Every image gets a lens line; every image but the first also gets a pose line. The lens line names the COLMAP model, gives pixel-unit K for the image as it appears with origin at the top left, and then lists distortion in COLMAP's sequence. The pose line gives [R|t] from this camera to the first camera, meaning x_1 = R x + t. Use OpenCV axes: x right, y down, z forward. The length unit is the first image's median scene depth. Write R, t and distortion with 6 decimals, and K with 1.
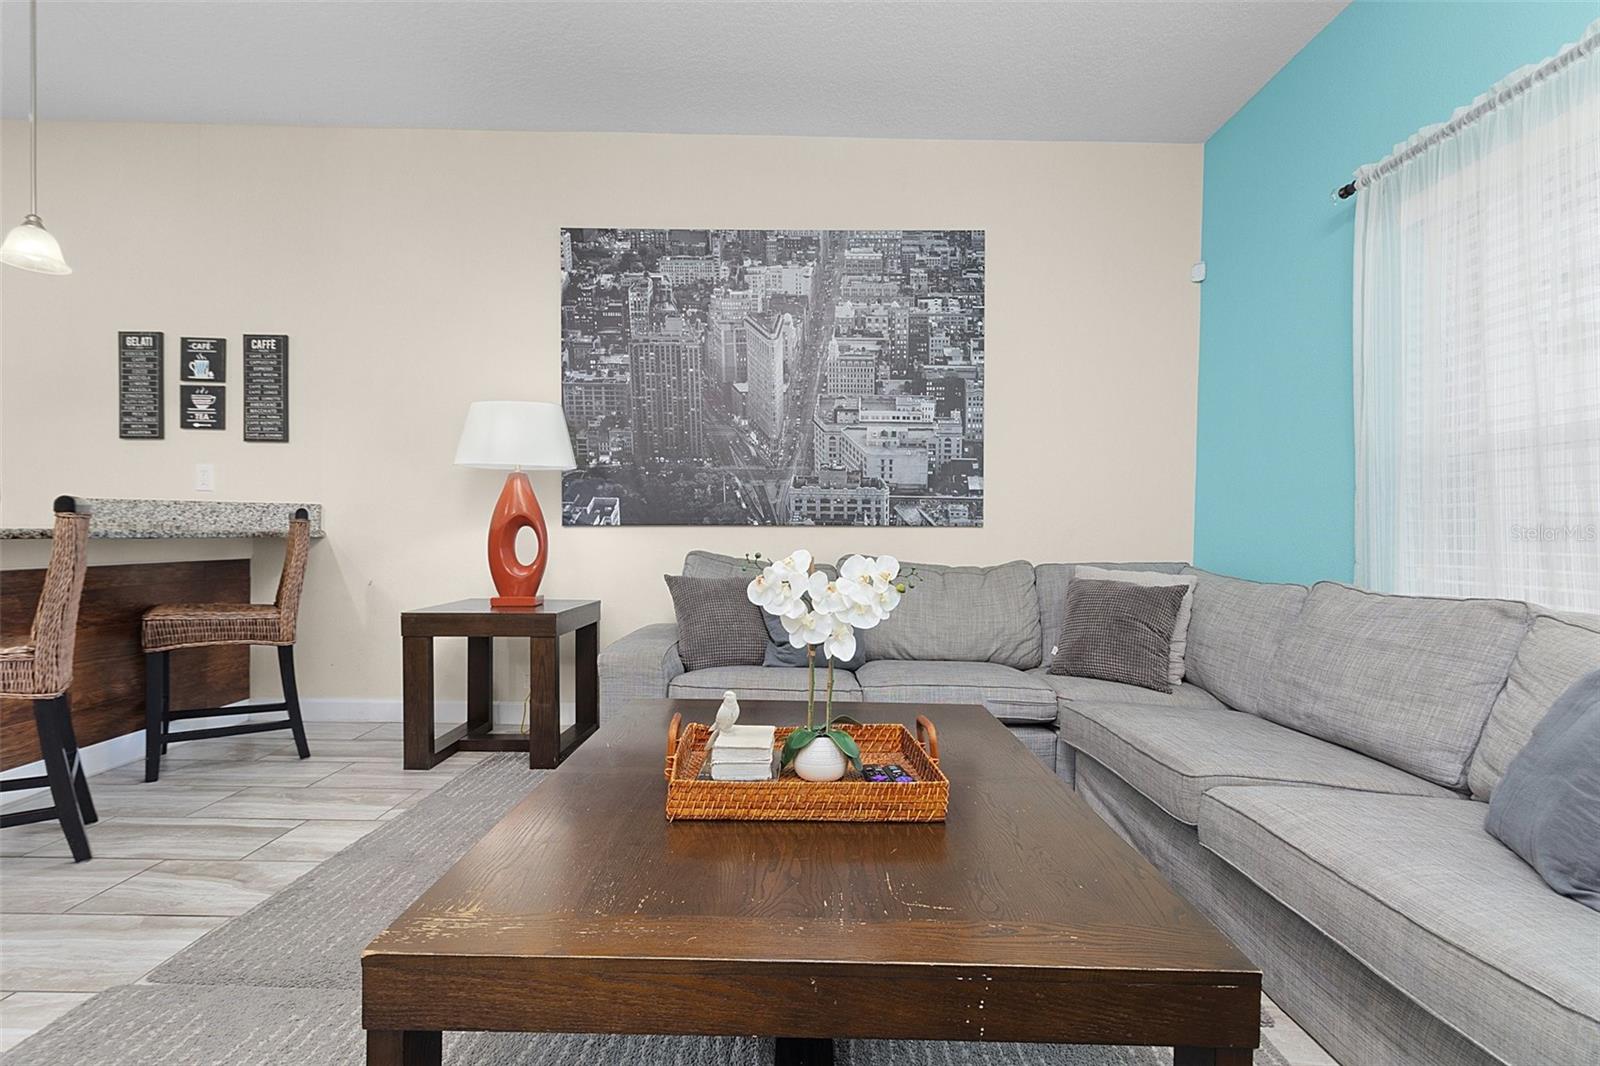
lens RADIAL K [[765.9, 0, 799.3], [0, 765.9, 543.7], [0, 0, 1]] dist [0.001154, 0.001259]
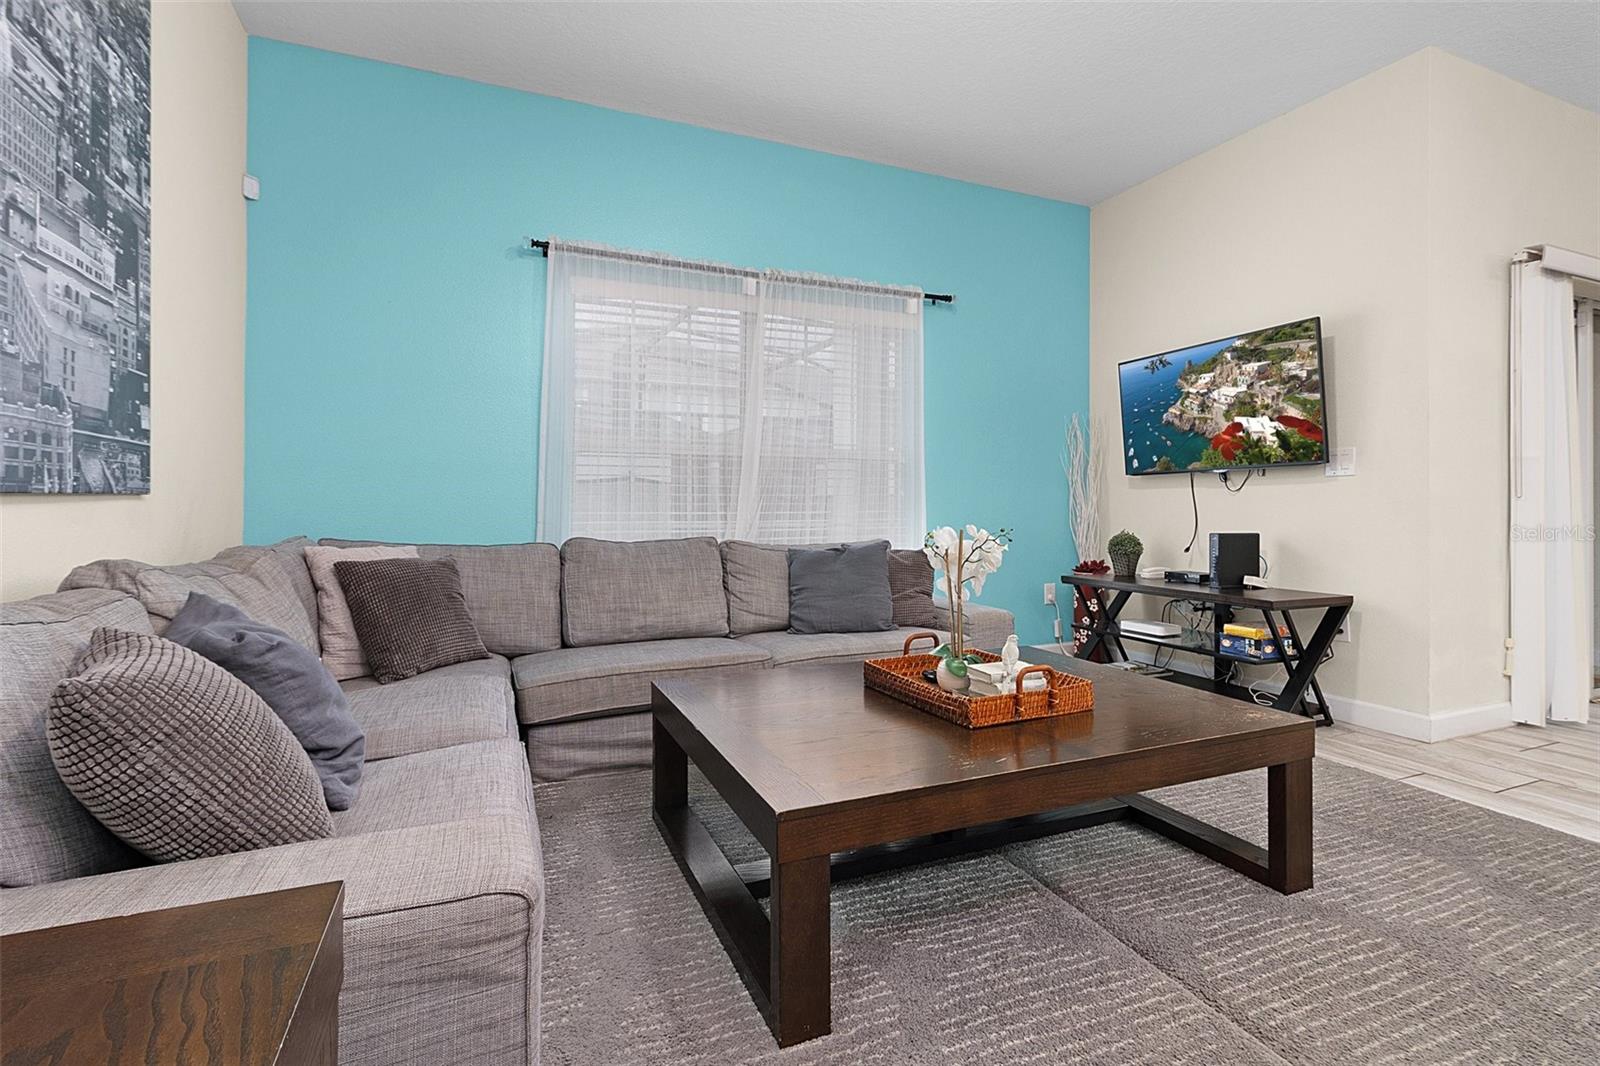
lens RADIAL K [[755.0, 0, 799.6], [0, 755.0, 502.8], [0, 0, 1]] dist [0.001408, -0.000015]
pose [[-0.390960, -0.015979, 0.920269, -0.476294], [0.004681, 0.999802, 0.019348, -0.025066], [-0.920396, 0.011872, -0.390807, 0.779504]]
